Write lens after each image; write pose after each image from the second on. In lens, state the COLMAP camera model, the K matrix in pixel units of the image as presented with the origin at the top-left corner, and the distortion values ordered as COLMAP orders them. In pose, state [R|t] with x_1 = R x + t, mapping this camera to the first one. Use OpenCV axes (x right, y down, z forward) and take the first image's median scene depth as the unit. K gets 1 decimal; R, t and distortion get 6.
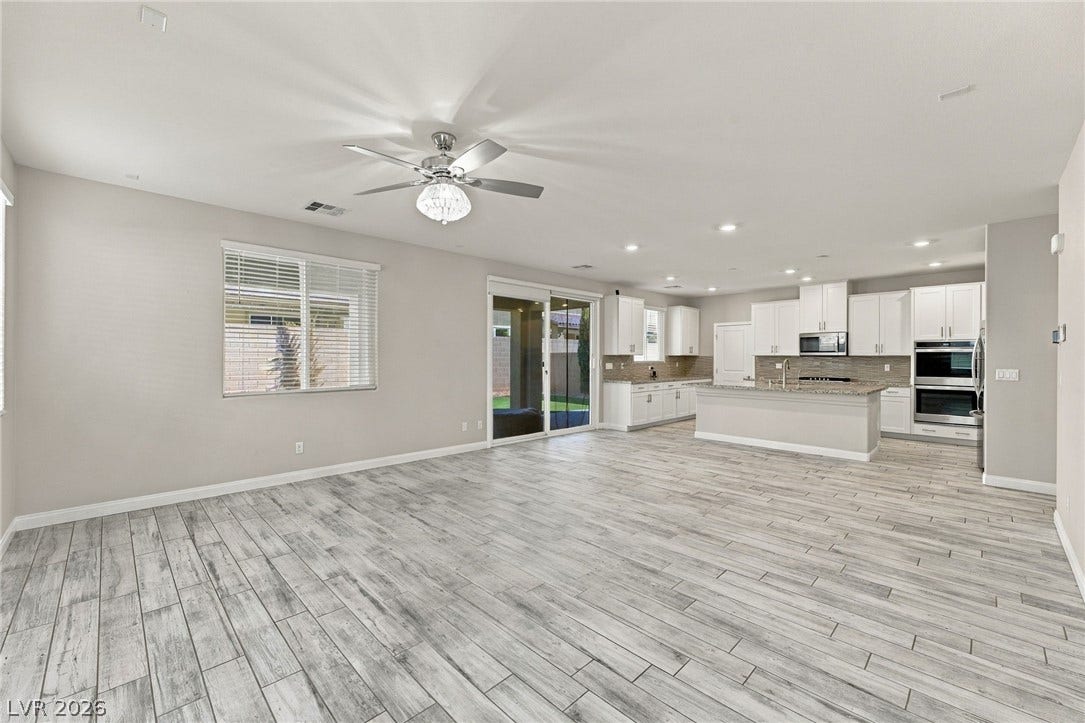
lens RADIAL K [[442.4, 0, 539.5], [0, 442.4, 358.4], [0, 0, 1]] dist [-0.000982, -0.000017]
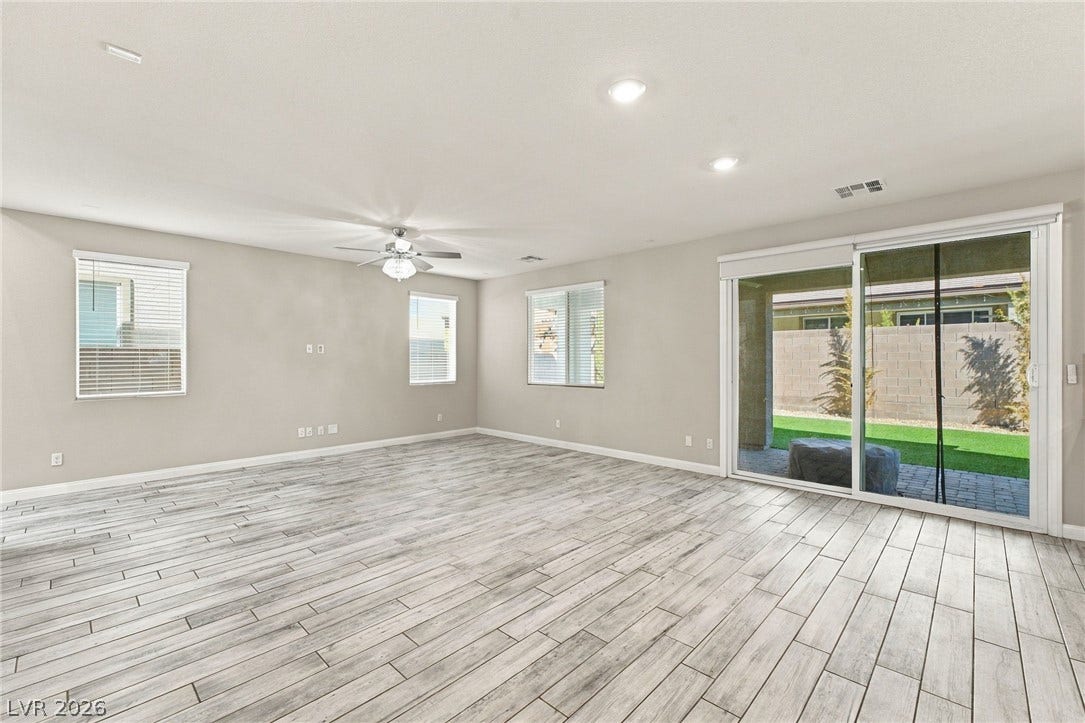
lens RADIAL K [[455.0, 0, 543.6], [0, 455.0, 356.2], [0, 0, 1]] dist [0.000740, -0.000460]
pose [[0.039299, -0.011070, -0.999166, 0.616650], [-0.004410, 0.999927, -0.011252, 0.000071], [0.999218, 0.004849, 0.039247, 0.593319]]
